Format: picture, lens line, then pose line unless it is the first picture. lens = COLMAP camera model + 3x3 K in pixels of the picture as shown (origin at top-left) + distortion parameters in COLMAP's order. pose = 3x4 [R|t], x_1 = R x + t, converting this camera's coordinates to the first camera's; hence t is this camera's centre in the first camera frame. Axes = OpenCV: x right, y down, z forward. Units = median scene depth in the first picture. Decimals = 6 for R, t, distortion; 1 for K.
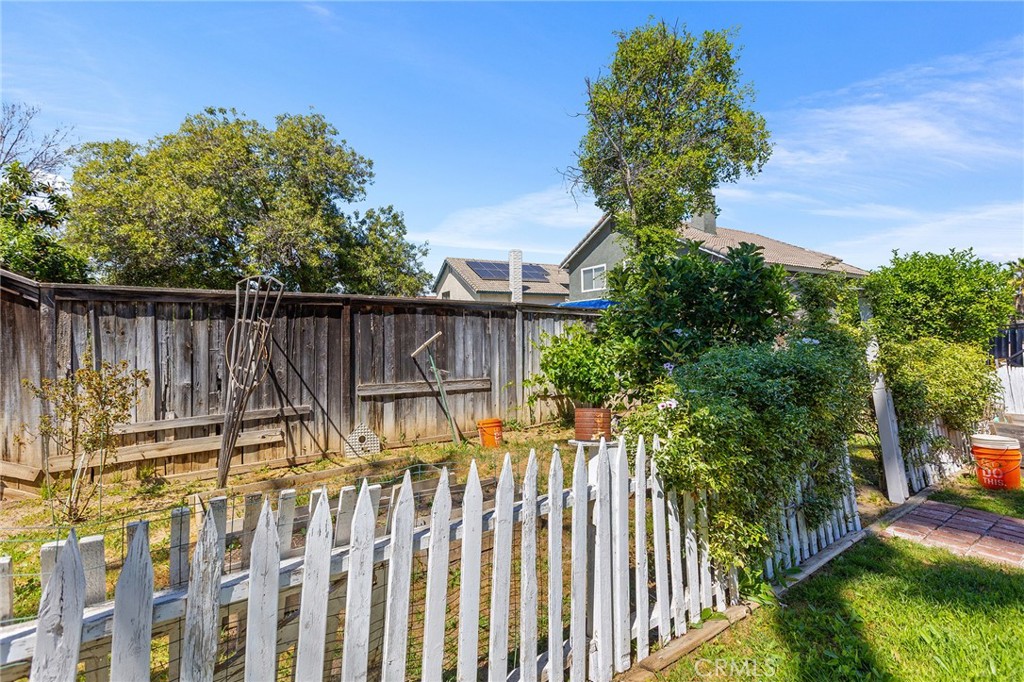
lens RADIAL K [[459.3, 0, 509.2], [0, 459.3, 330.9], [0, 0, 1]] dist [-0.013651, -0.000109]
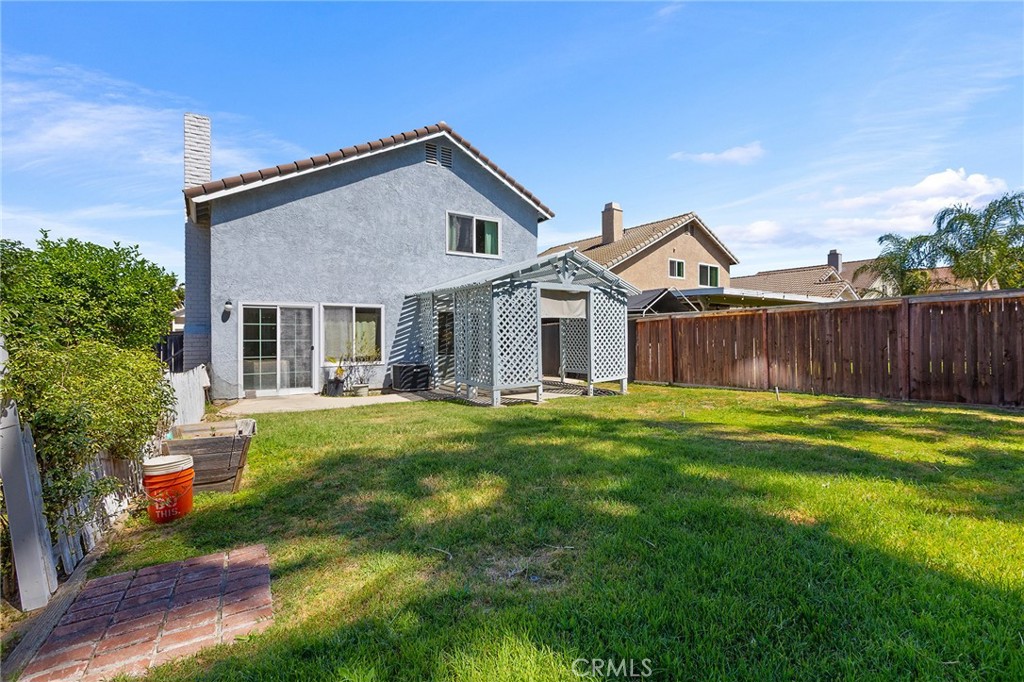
lens RADIAL K [[468.9, 0, 518.7], [0, 468.9, 331.0], [0, 0, 1]] dist [0.000727, 0.000060]
pose [[0.072839, 0.025388, 0.997020, 0.143726], [-0.006217, 0.999668, -0.025001, 0.007767], [-0.997324, -0.004378, 0.072973, 0.169052]]
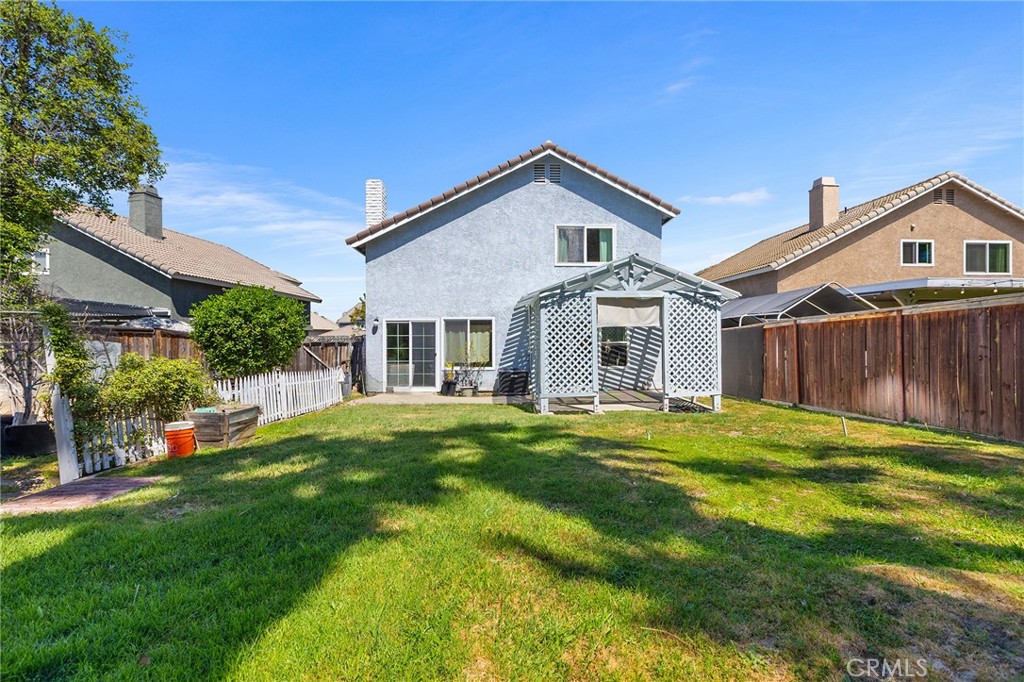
lens RADIAL K [[472.1, 0, 511.0], [0, 472.1, 337.2], [0, 0, 1]] dist [0.004146, 0.000976]
pose [[0.586179, 0.022085, 0.809880, 0.287903], [-0.012332, 0.999756, -0.018337, -0.010671], [-0.810087, 0.000762, 0.586309, -0.423003]]
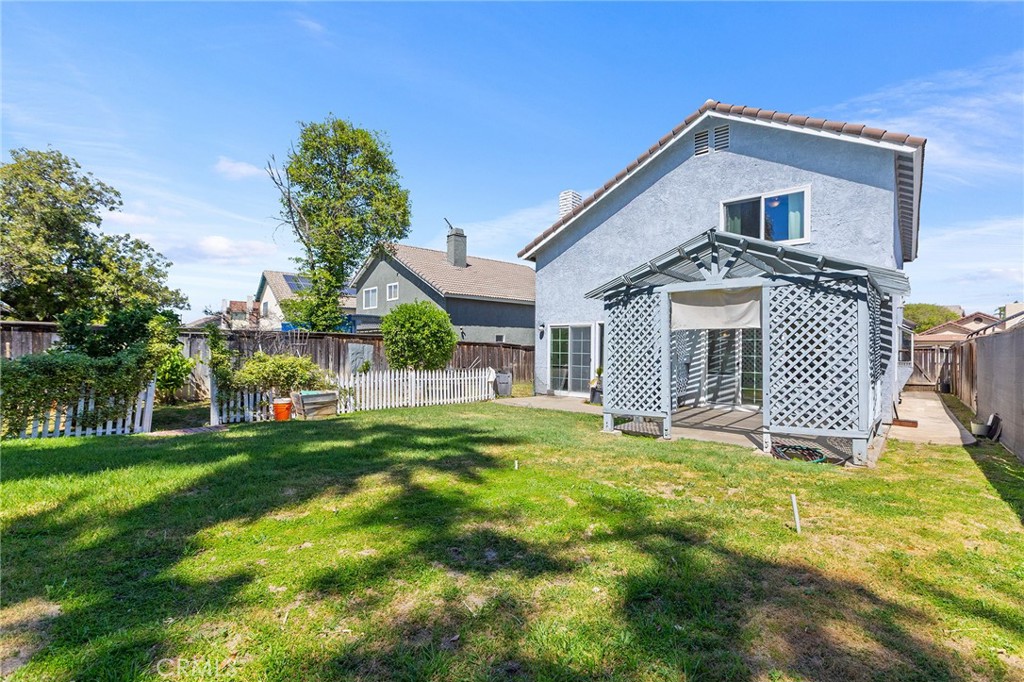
lens RADIAL K [[472.1, 0, 511.0], [0, 472.1, 337.2], [0, 0, 1]] dist [0.004146, 0.000976]
pose [[0.980302, 0.025444, 0.195861, 1.013645], [-0.023473, 0.999648, -0.012379, -0.031141], [-0.196107, 0.007538, 0.980554, -0.830228]]
